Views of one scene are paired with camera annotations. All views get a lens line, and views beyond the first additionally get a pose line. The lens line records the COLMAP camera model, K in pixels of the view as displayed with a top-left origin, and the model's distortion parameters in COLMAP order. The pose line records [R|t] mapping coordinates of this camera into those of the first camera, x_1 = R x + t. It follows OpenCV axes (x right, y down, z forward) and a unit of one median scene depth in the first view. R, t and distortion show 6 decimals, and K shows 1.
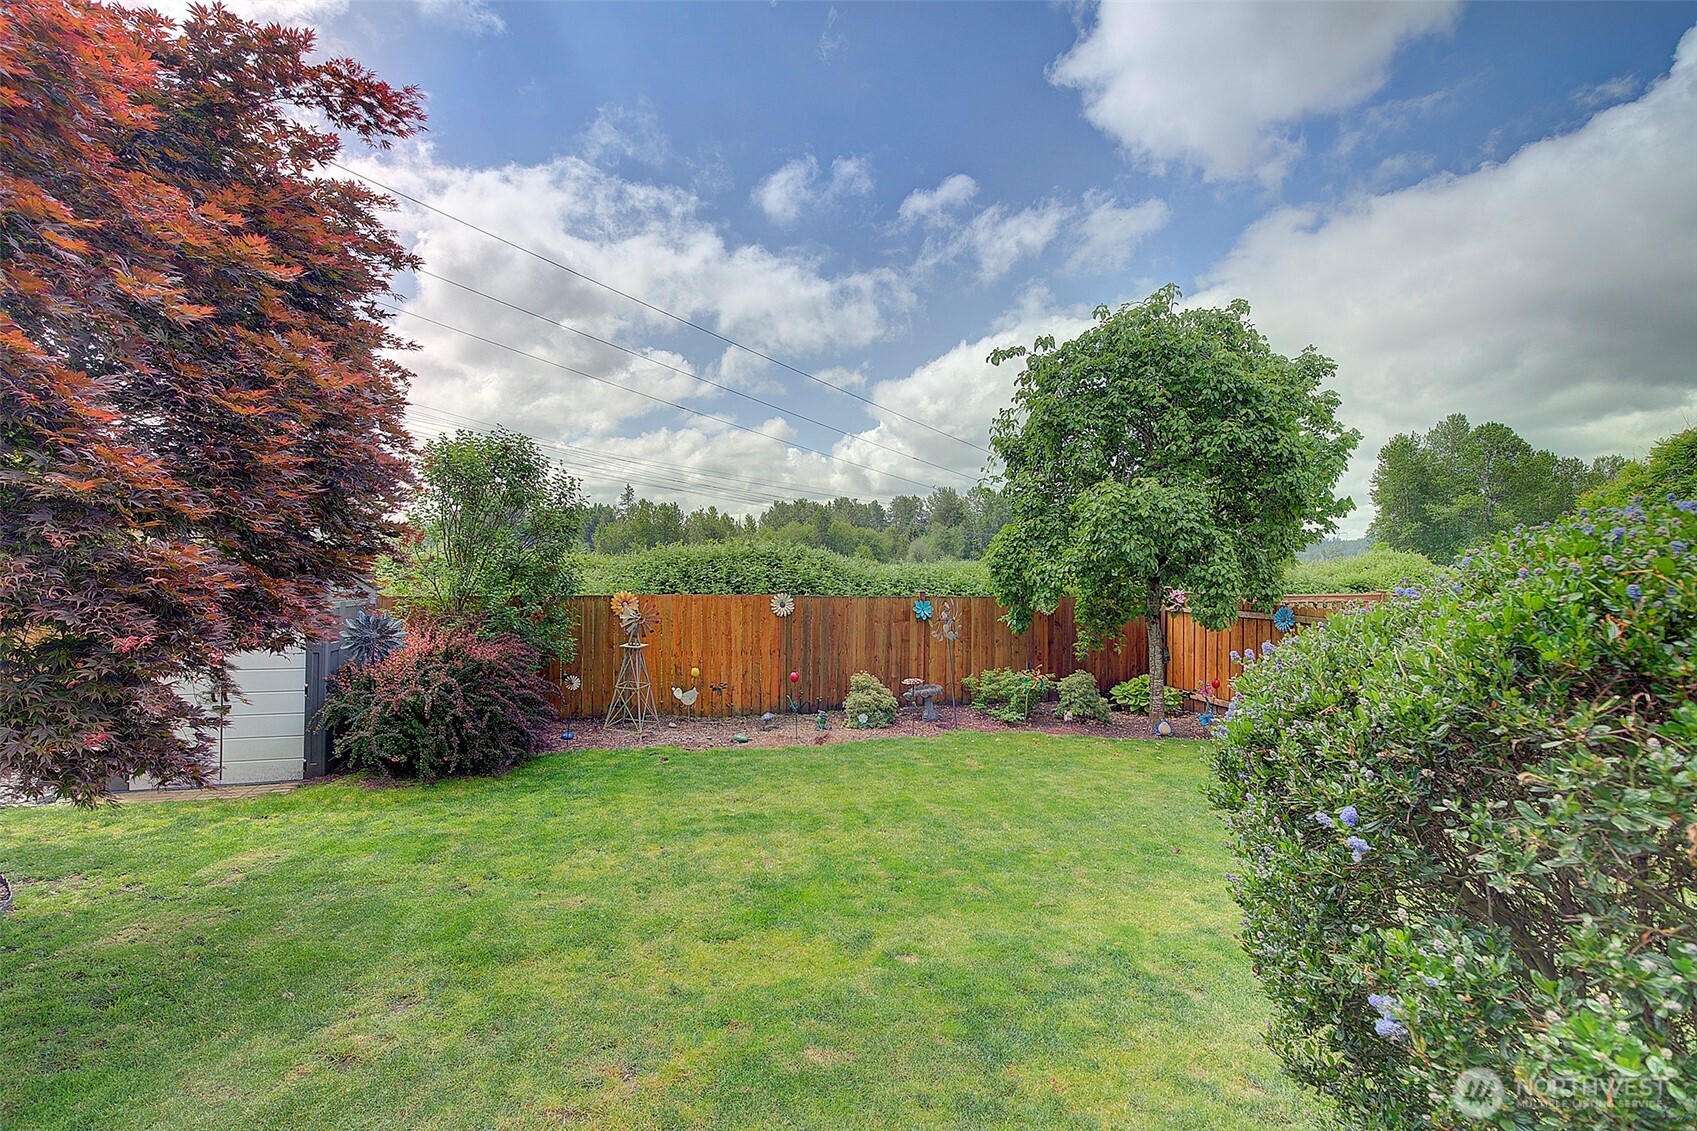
lens RADIAL K [[720.9, 0, 841.2], [0, 720.9, 569.8], [0, 0, 1]] dist [-0.010455, 0.000322]
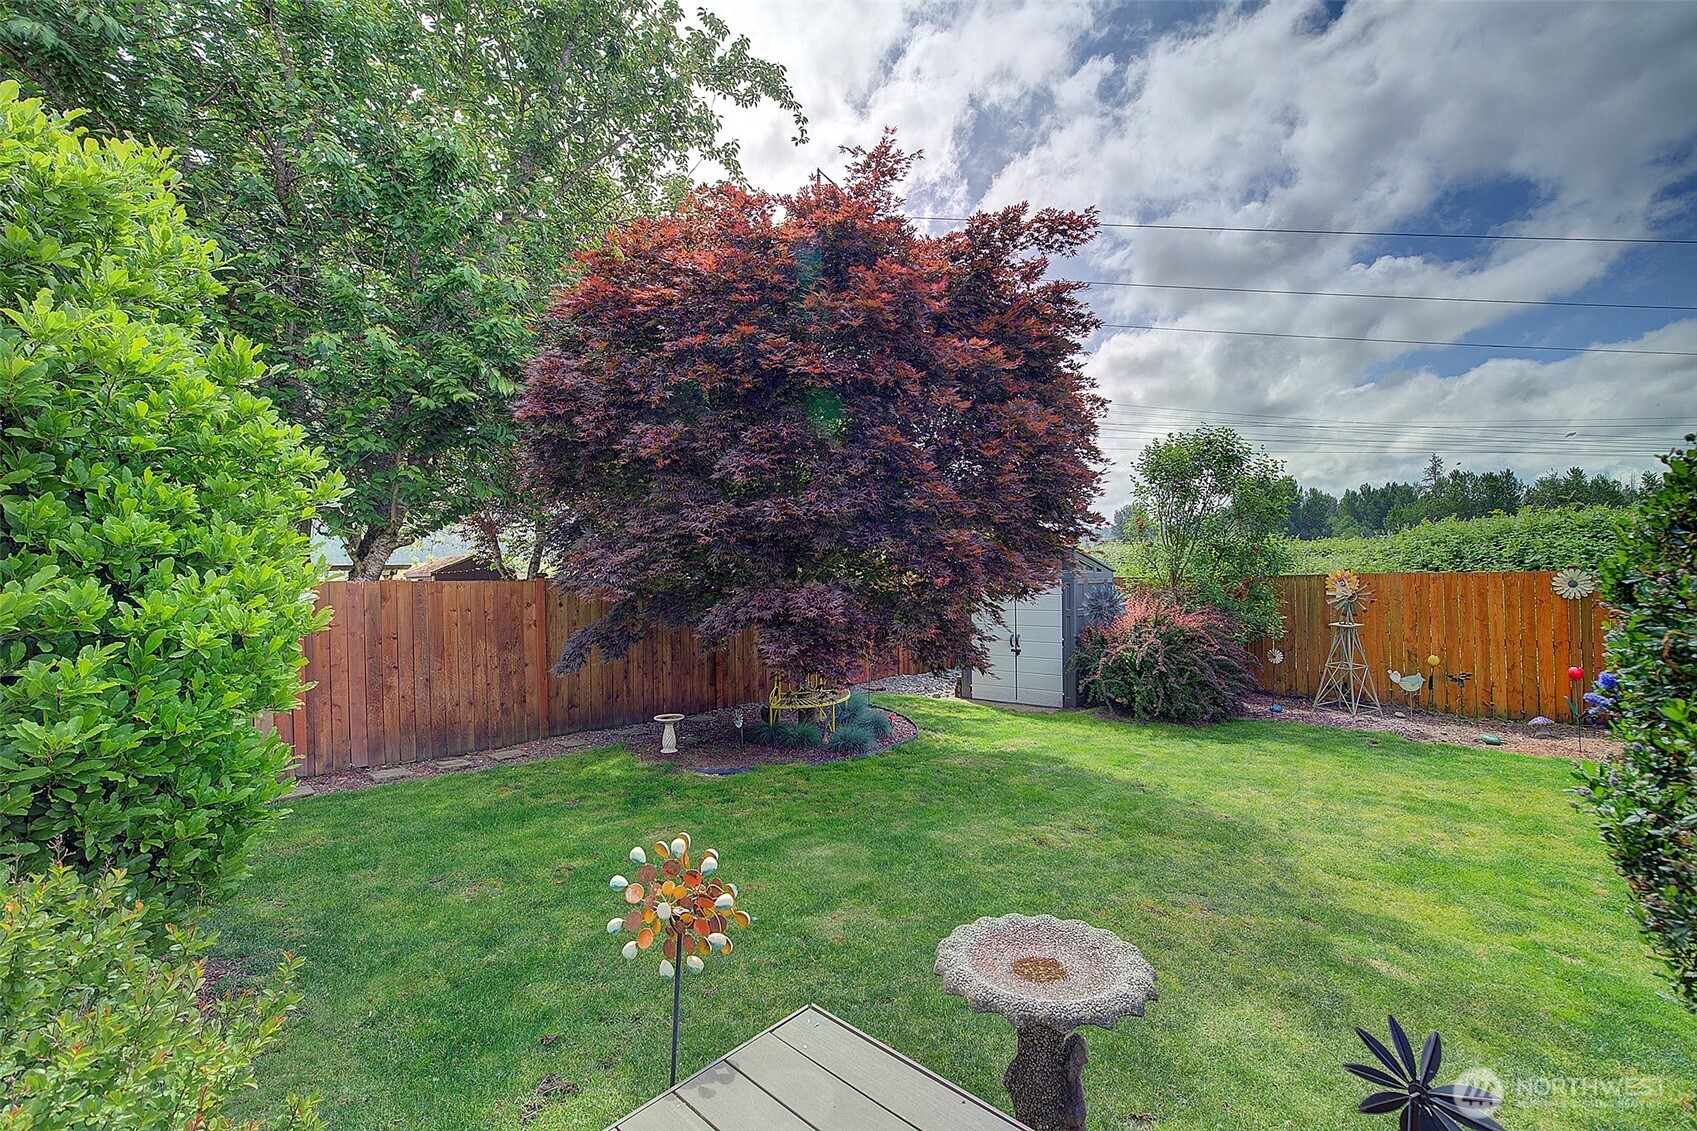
lens RADIAL K [[720.9, 0, 841.2], [0, 720.9, 569.8], [0, 0, 1]] dist [-0.010455, 0.000322]
pose [[0.546218, -0.019340, -0.837420, 0.169907], [0.023423, 0.999695, -0.007810, 0.026333], [0.837316, -0.015349, 0.546504, -0.103539]]
